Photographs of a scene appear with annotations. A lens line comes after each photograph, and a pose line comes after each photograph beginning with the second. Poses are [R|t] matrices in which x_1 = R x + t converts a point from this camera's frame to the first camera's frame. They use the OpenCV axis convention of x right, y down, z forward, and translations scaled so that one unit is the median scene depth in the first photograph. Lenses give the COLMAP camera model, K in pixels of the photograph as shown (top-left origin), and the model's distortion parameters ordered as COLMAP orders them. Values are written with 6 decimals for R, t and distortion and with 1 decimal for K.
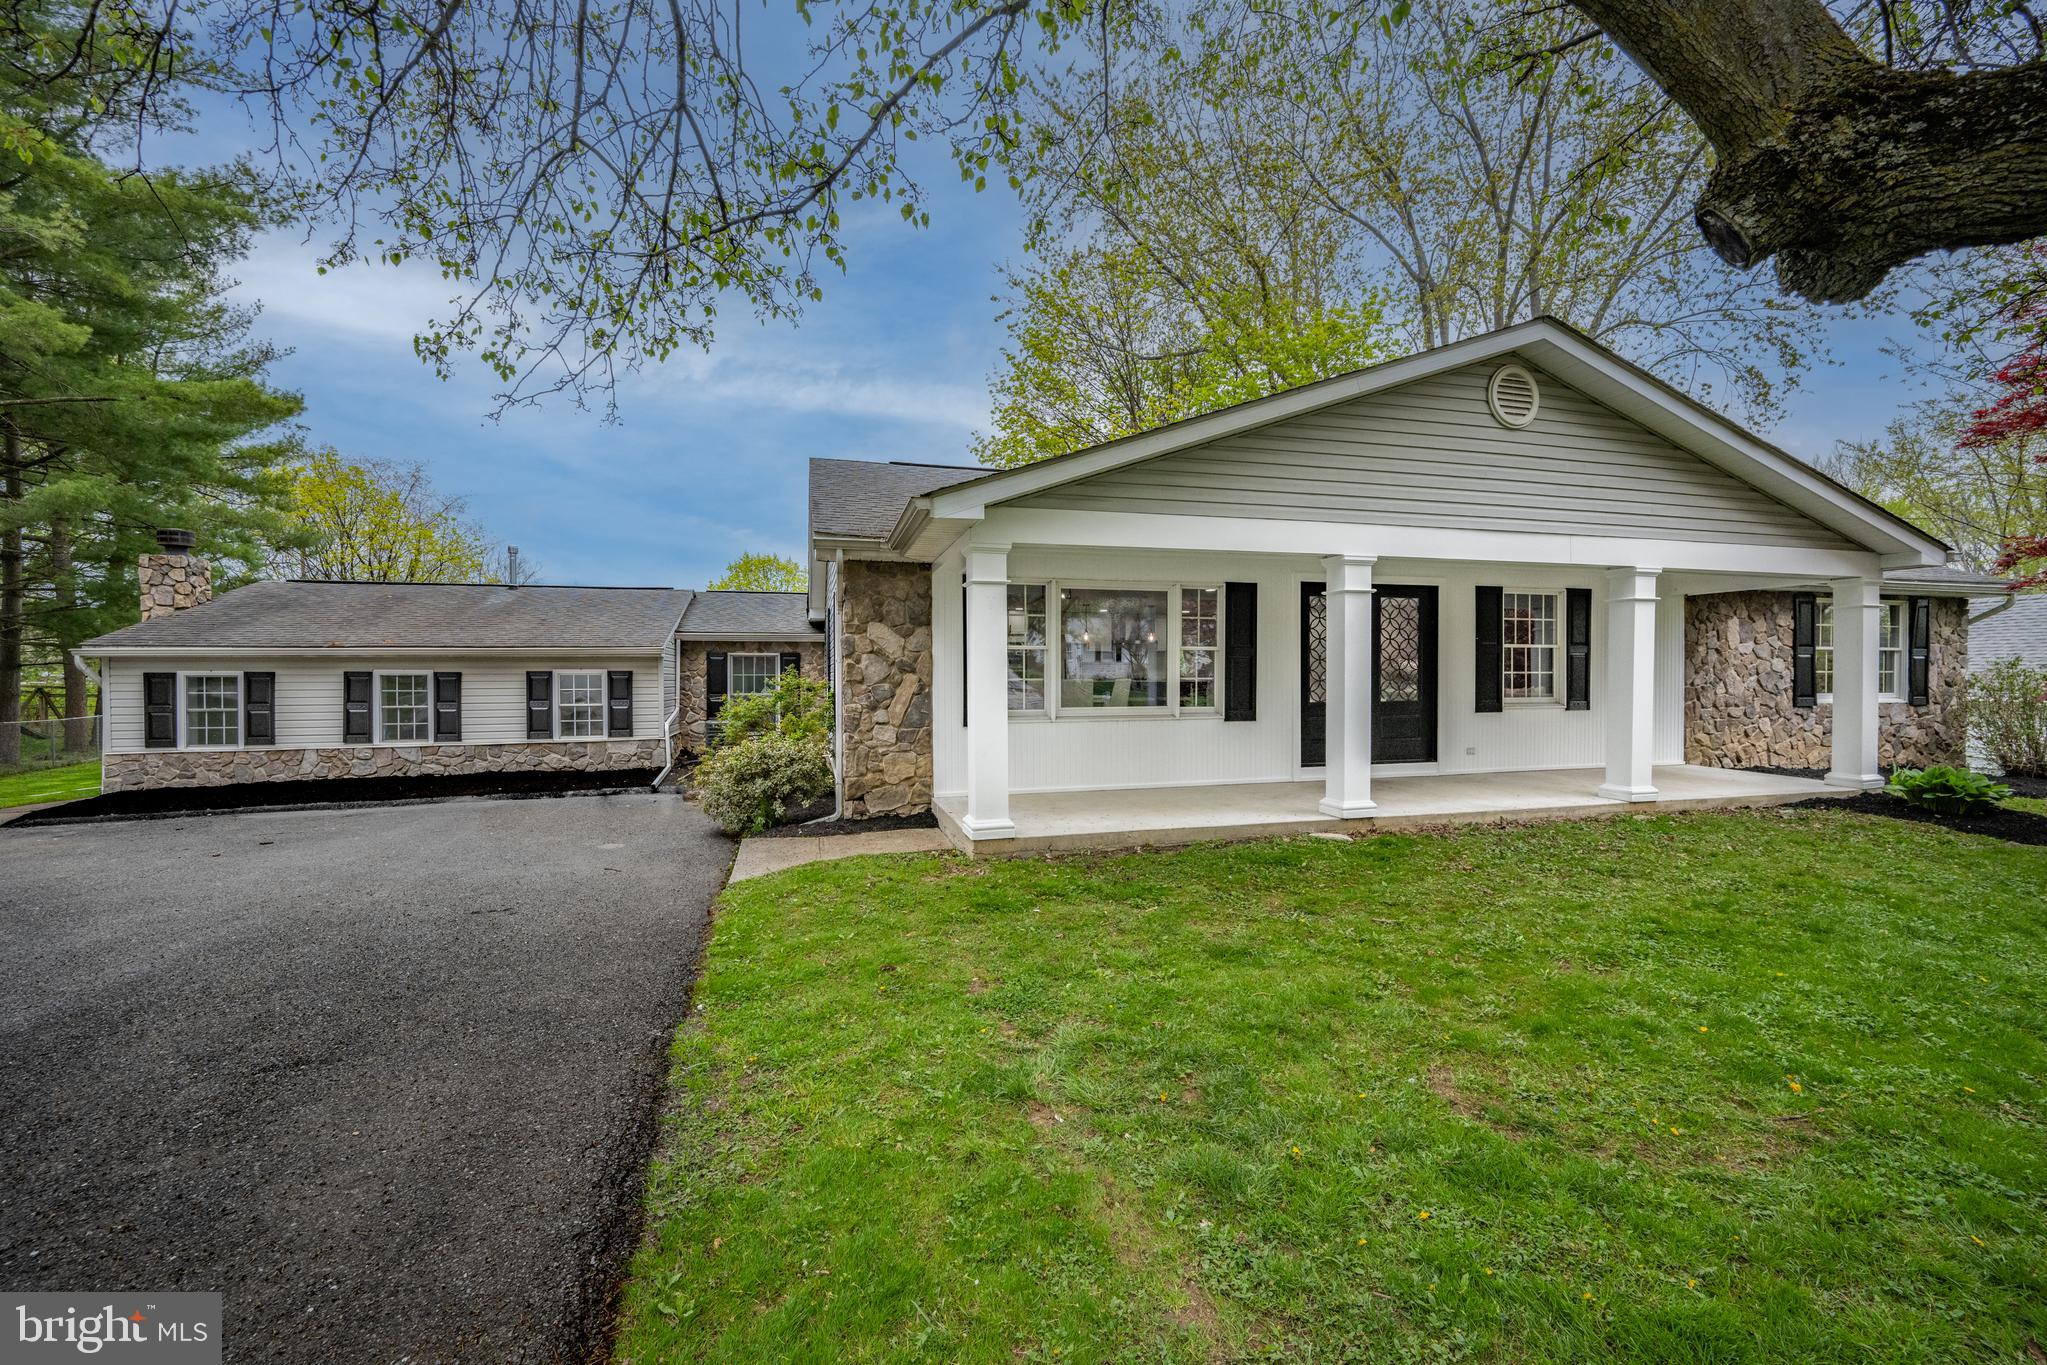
lens RADIAL K [[811.3, 0, 1019.1], [0, 811.3, 682.6], [0, 0, 1]] dist [-0.000950, -0.000039]
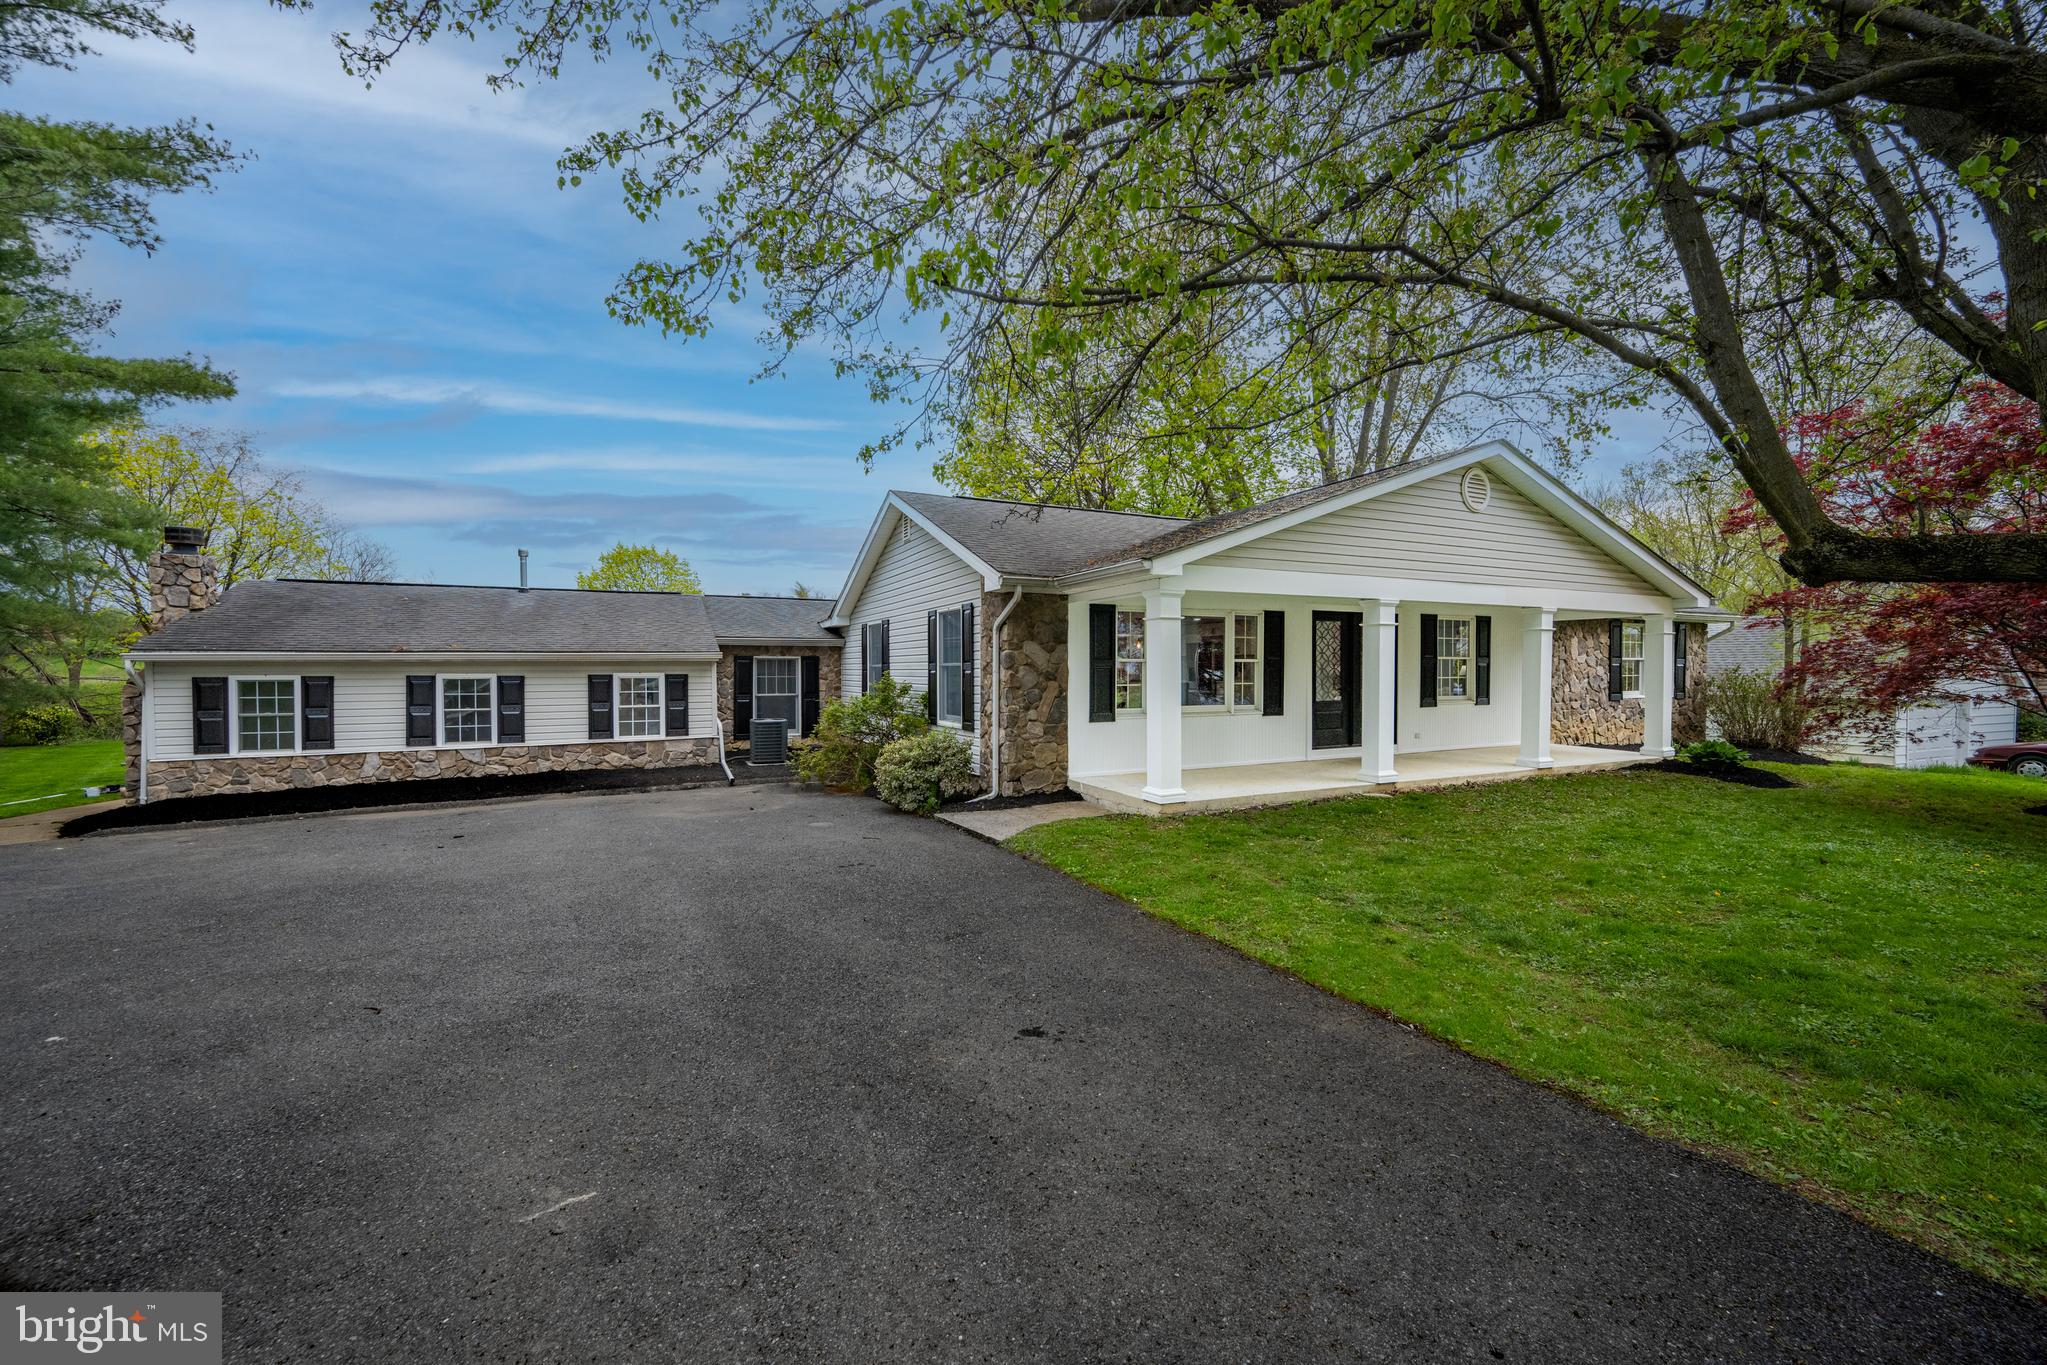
lens RADIAL K [[811.3, 0, 1031.0], [0, 811.3, 679.2], [0, 0, 1]] dist [-0.000950, -0.000039]
pose [[0.980020, -0.001682, 0.198894, -0.290976], [0.001072, 0.999994, 0.003172, -0.012478], [-0.198898, -0.002895, 0.980016, -0.166849]]
